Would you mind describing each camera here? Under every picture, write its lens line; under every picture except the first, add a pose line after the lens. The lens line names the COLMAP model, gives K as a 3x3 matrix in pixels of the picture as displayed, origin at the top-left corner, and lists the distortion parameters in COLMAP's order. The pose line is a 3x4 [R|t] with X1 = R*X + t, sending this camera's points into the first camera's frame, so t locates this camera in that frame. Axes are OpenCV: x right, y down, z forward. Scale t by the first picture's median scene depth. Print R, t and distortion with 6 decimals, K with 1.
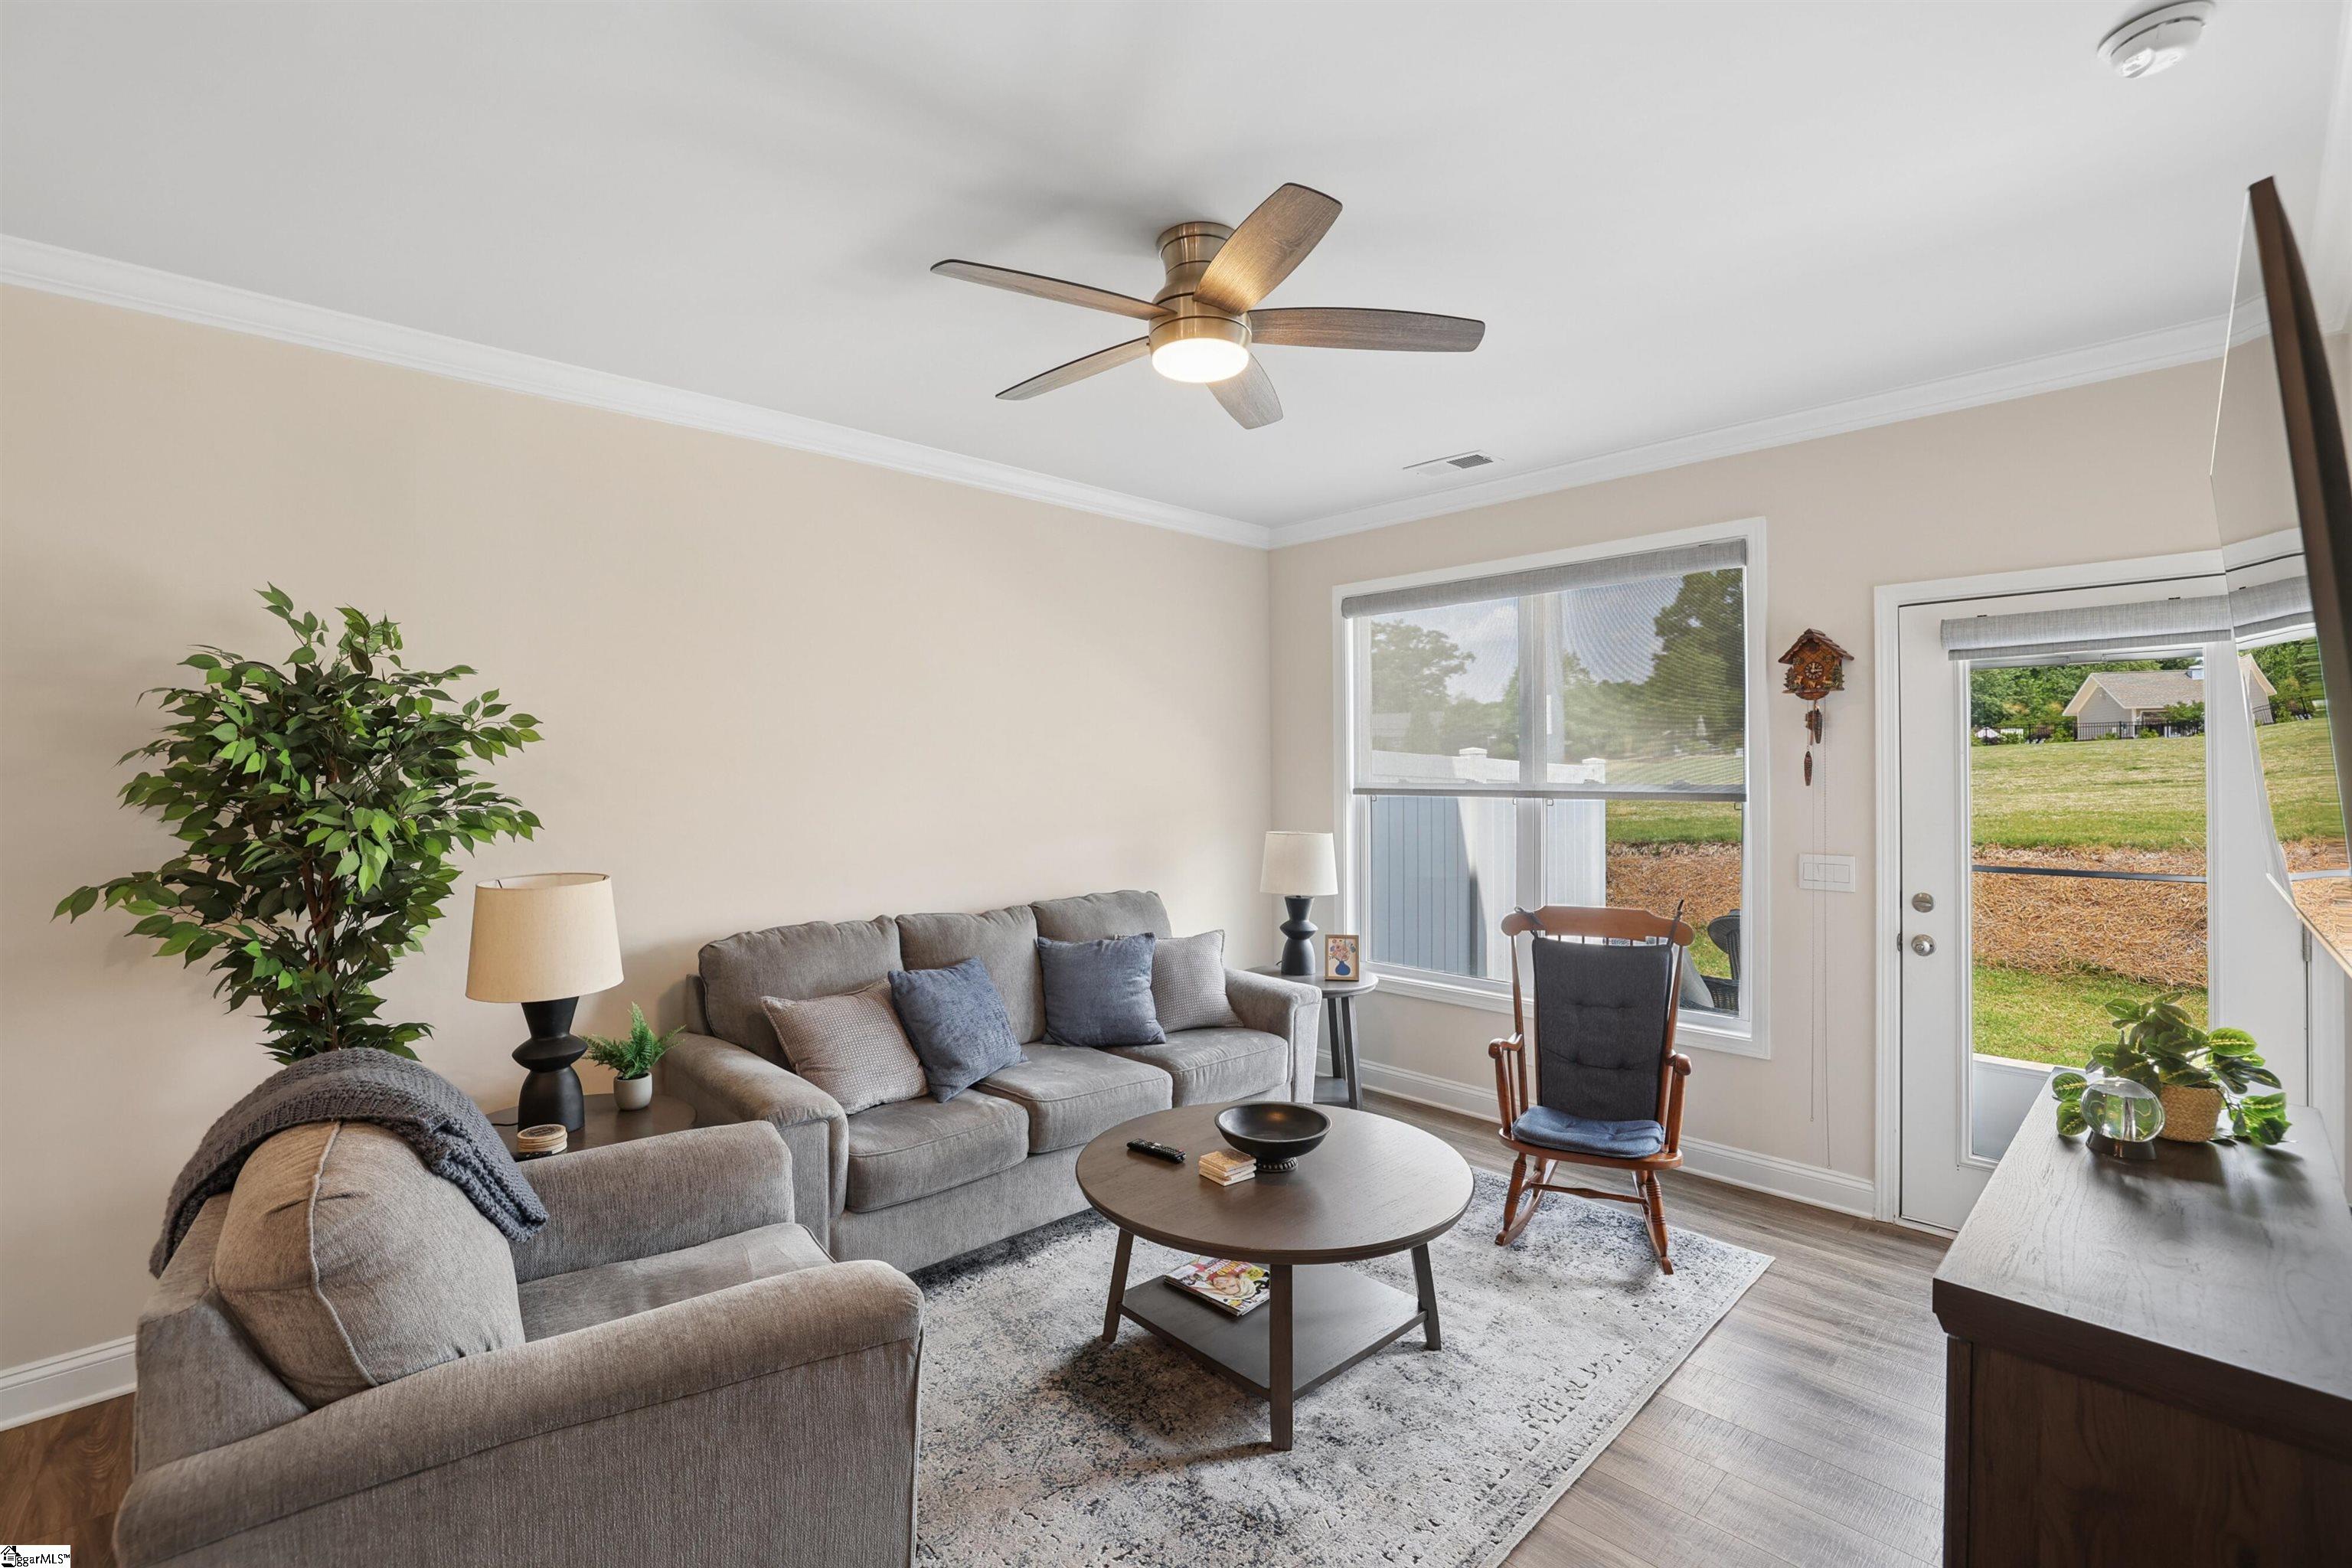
lens RADIAL K [[1041.8, 0, 1176.7], [0, 1041.8, 767.5], [0, 0, 1]] dist [-0.012217, 0.000194]
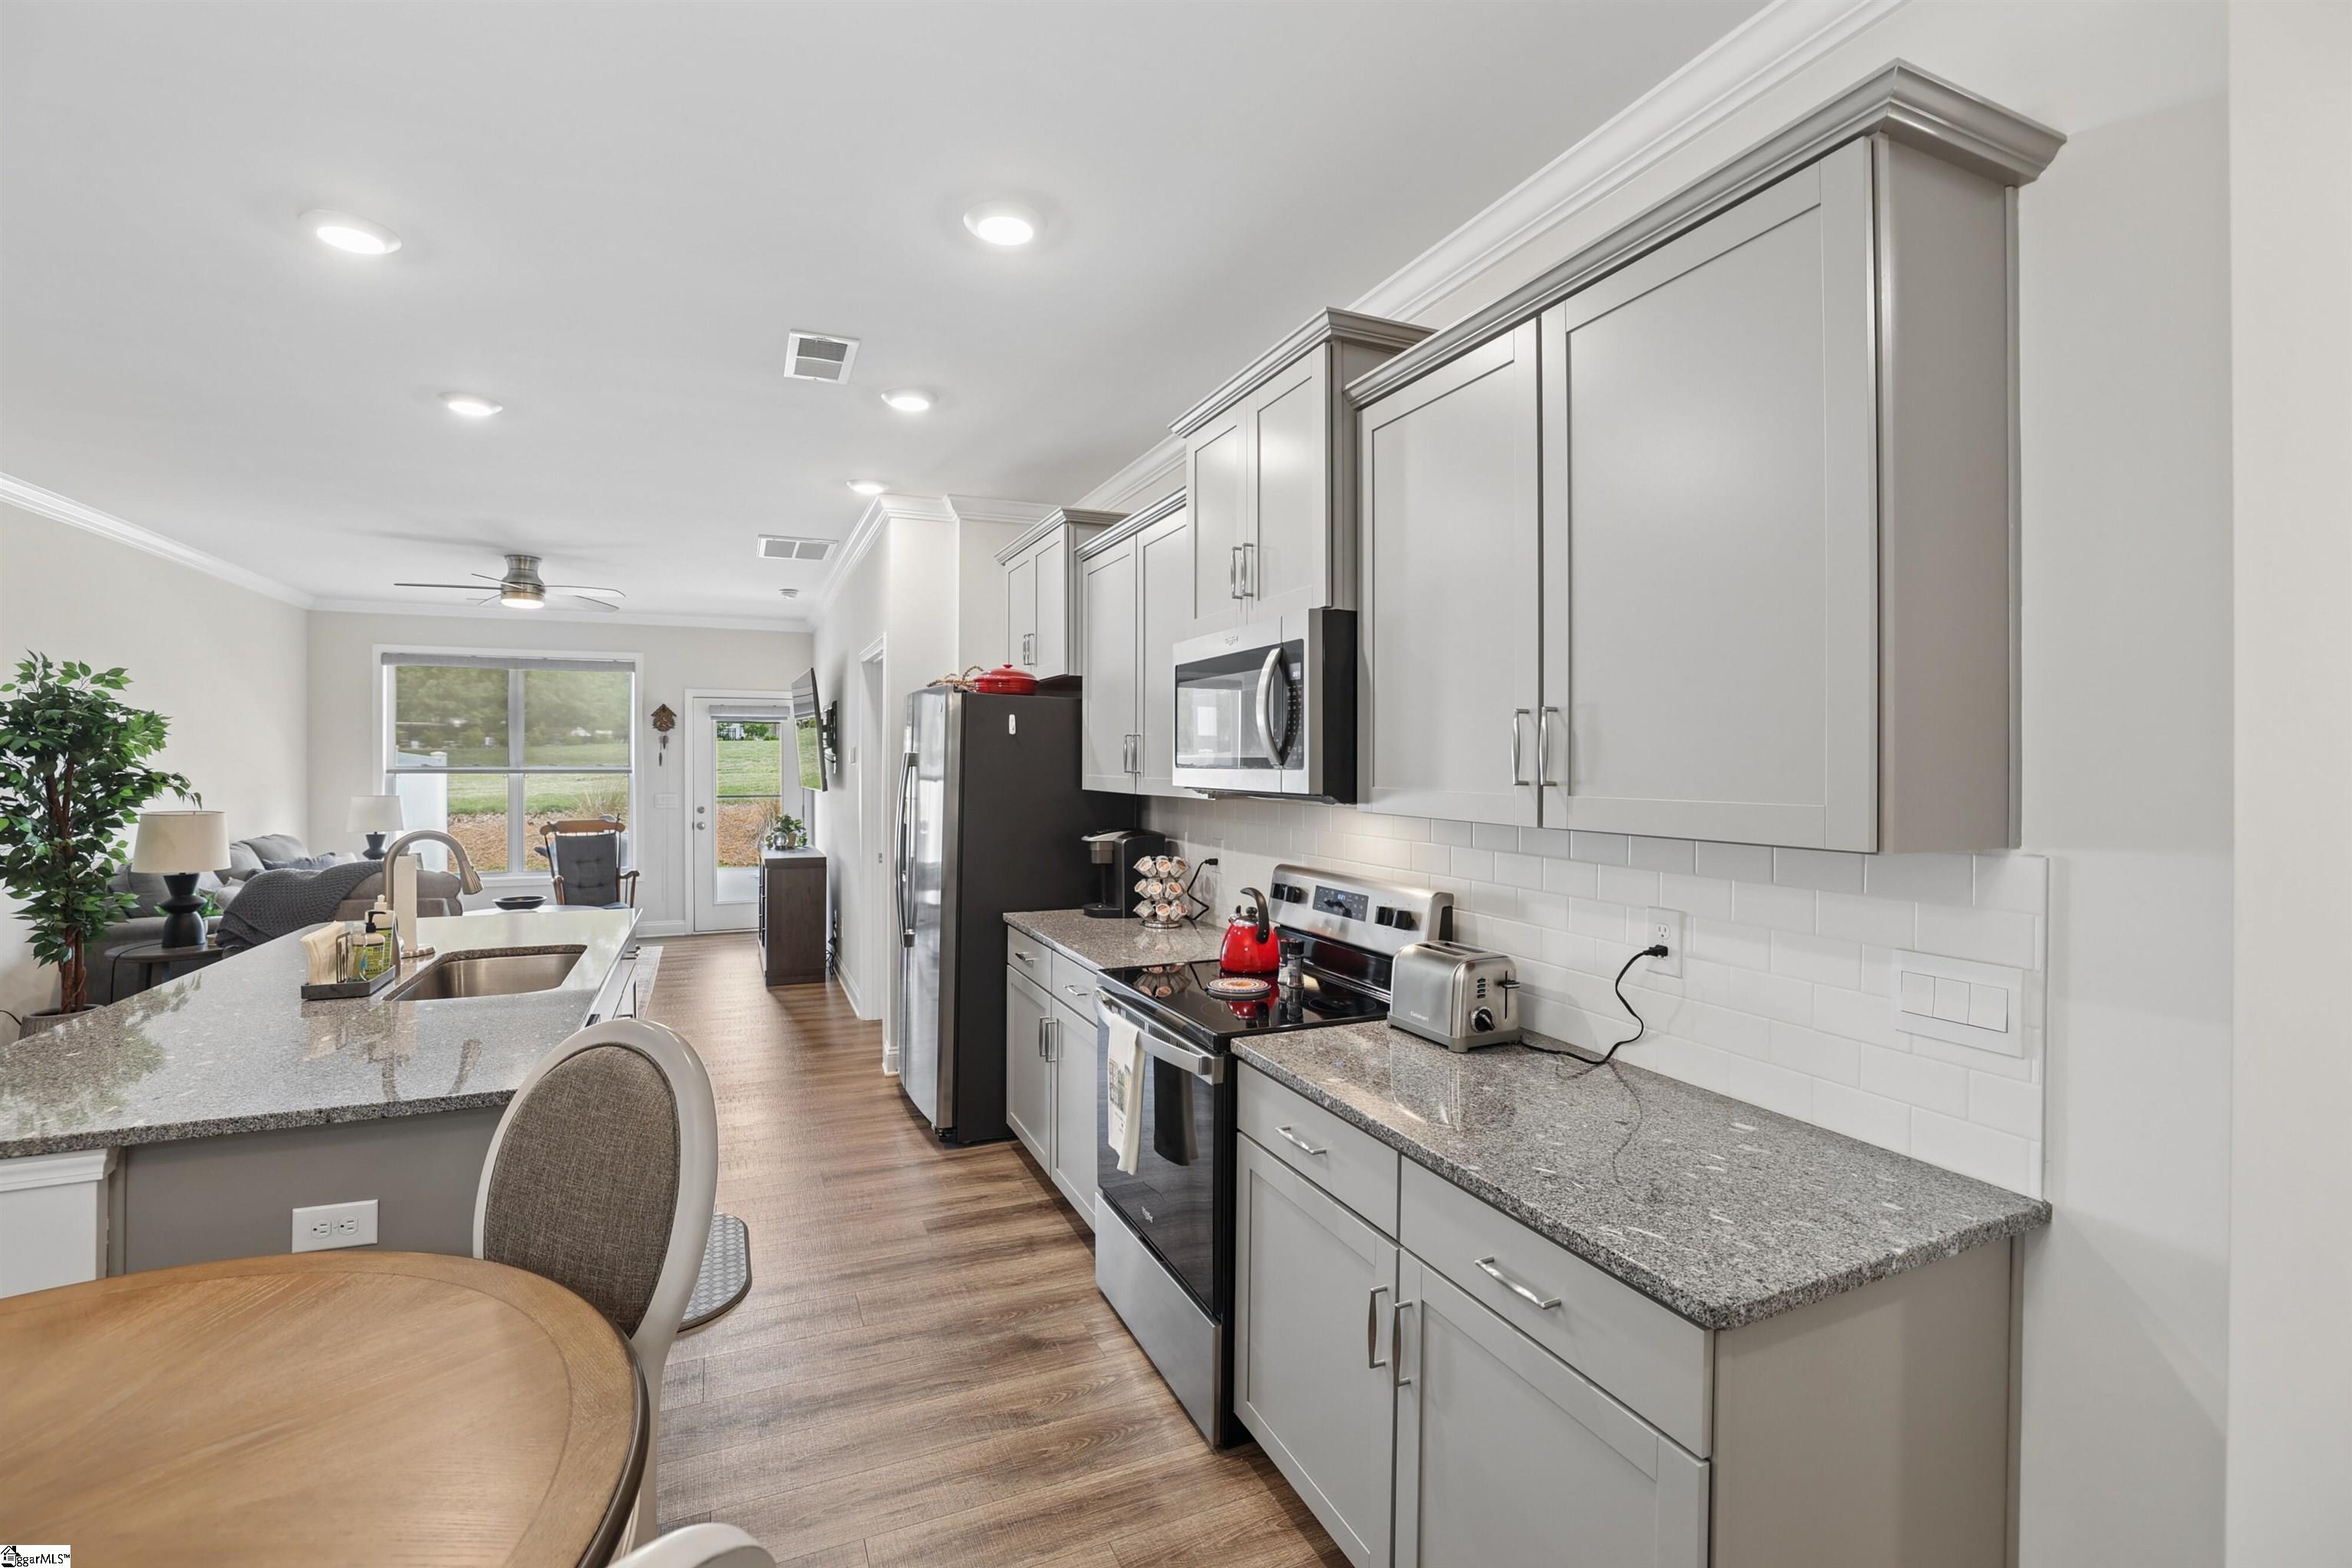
lens RADIAL K [[1015.7, 0, 1168.8], [0, 1015.7, 760.0], [0, 0, 1]] dist [-0.051775, 0.018256]
pose [[0.352570, 0.007320, 0.935757, -1.250152], [-0.005553, 0.999968, -0.005730, 0.010079], [-0.935769, -0.003175, 0.352599, -1.017492]]
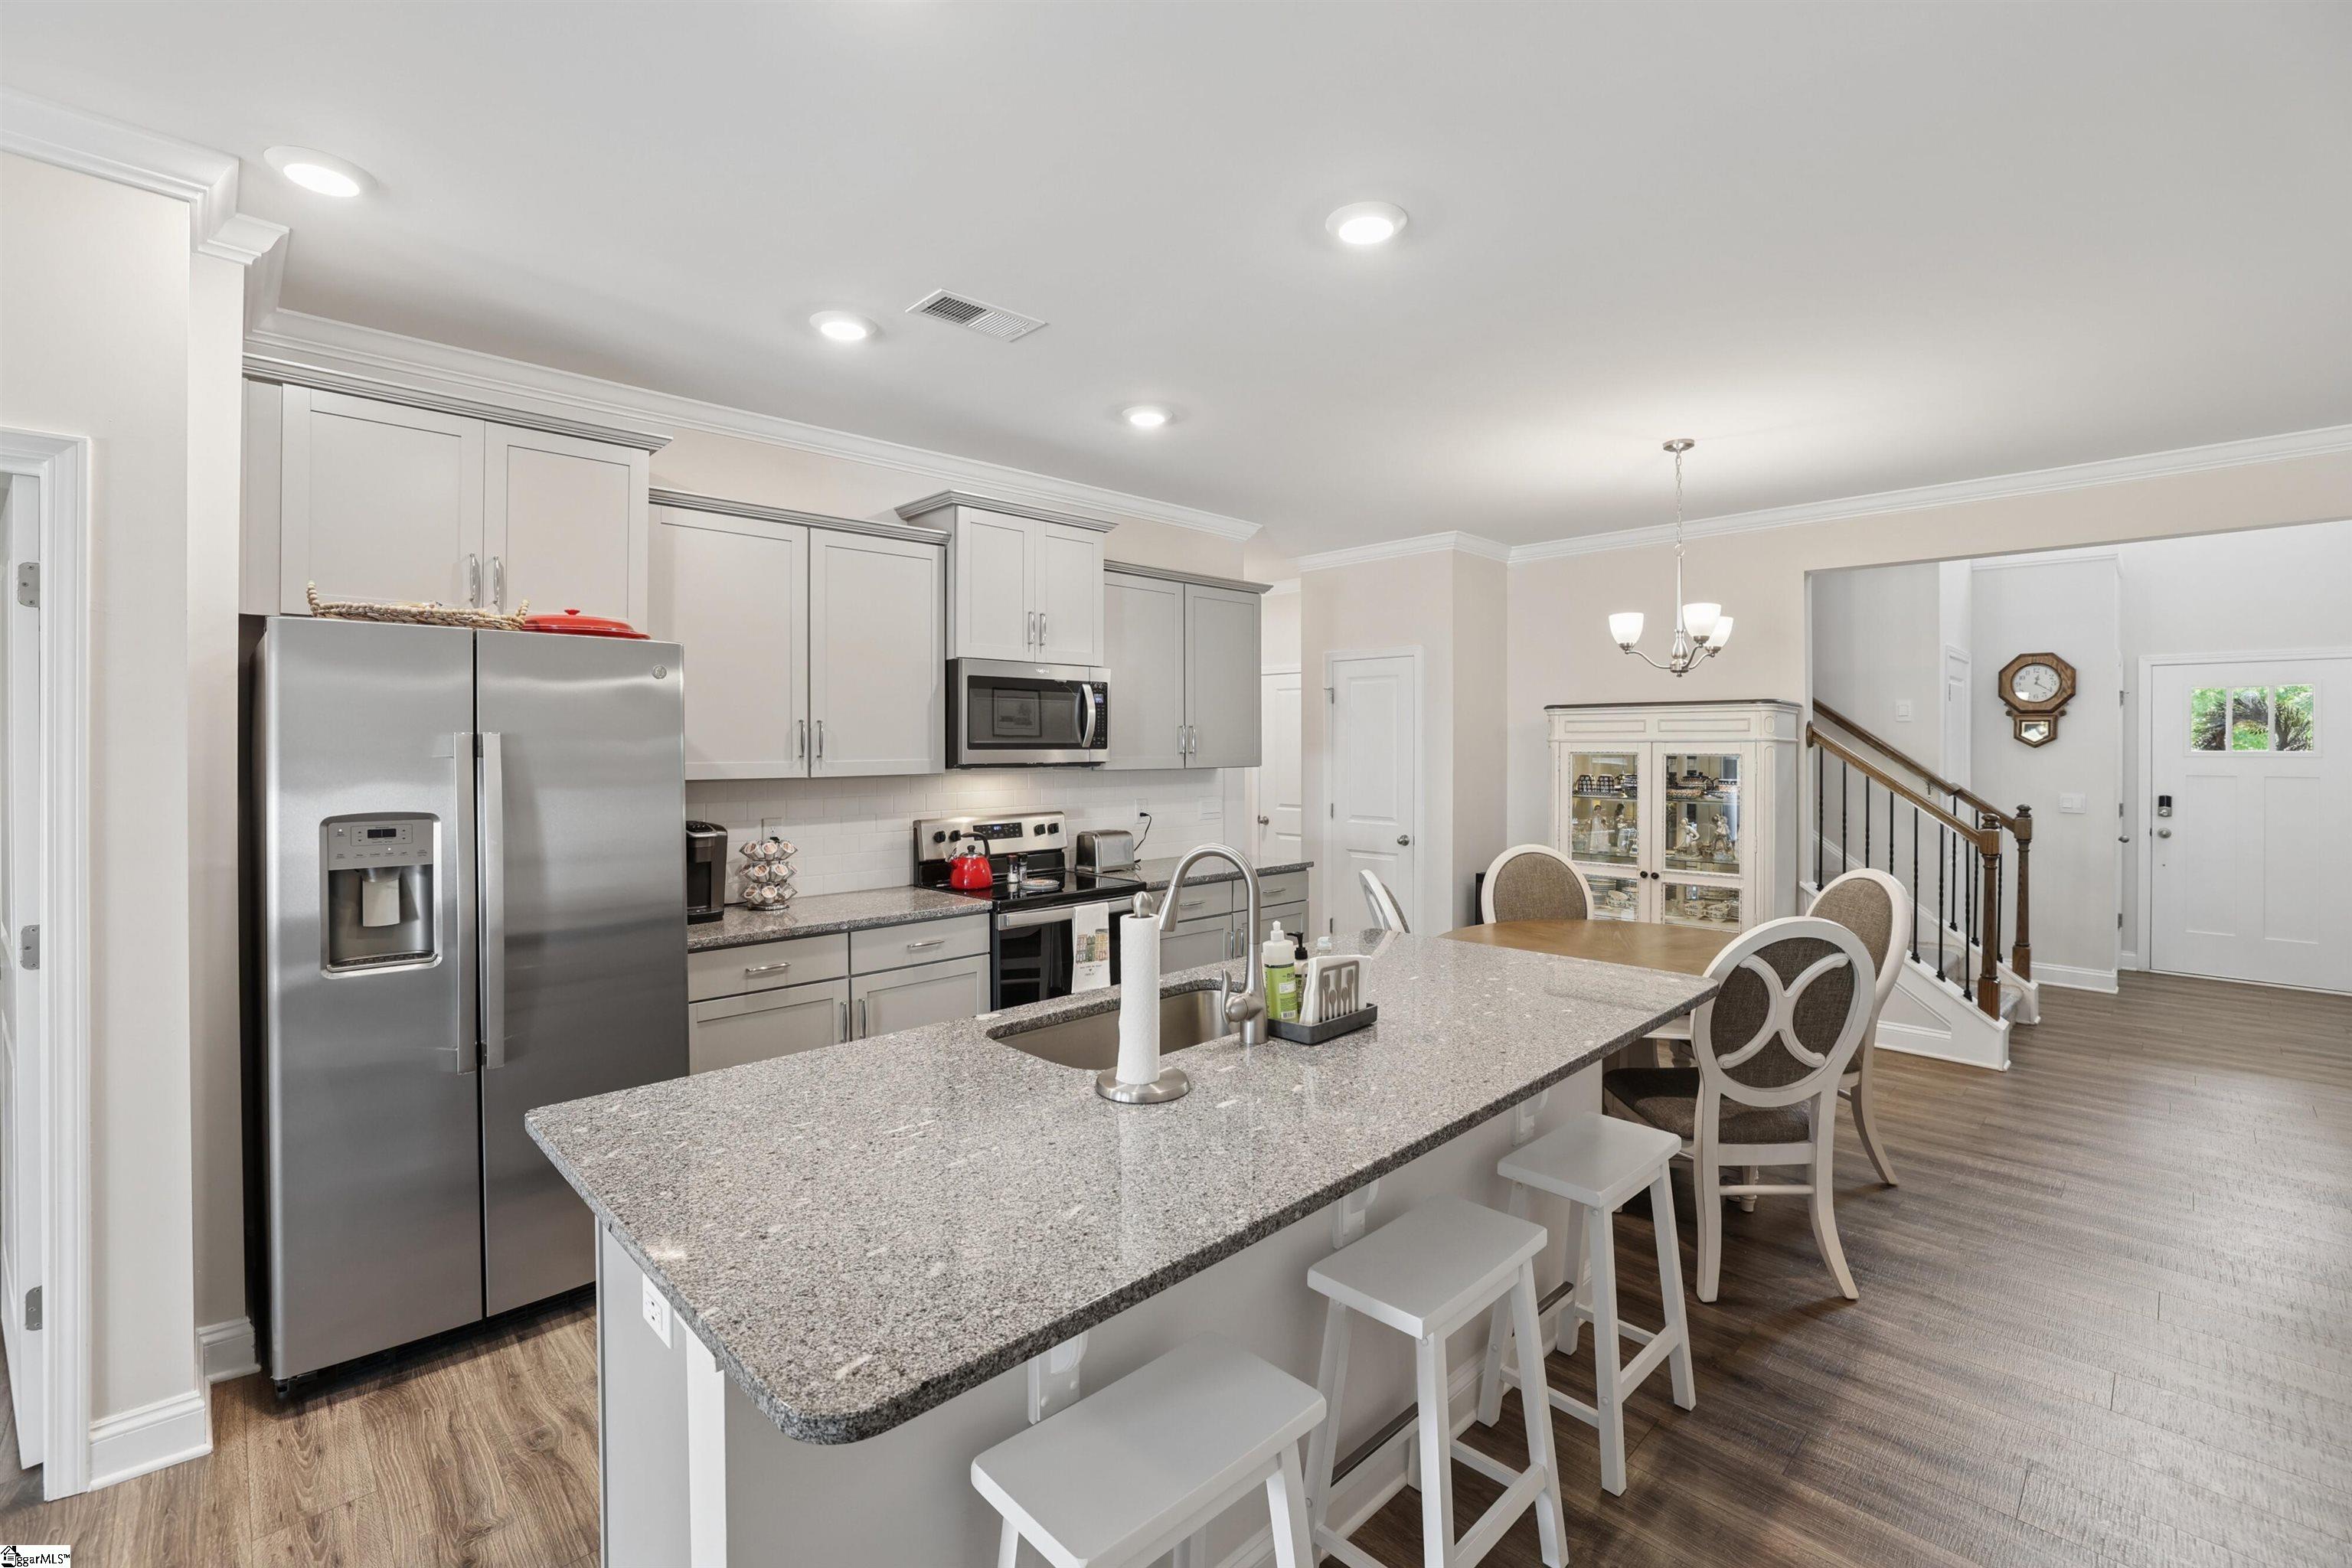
lens RADIAL K [[1007.6, 0, 1183.5], [0, 1007.6, 745.2], [0, 0, 1]] dist [-0.044345, 0.016692]
pose [[-0.999984, 0.005676, -0.000874, -0.692209], [0.005676, 0.999984, 0.000130, 0.007565], [0.000875, 0.000125, -1.000000, 0.434816]]
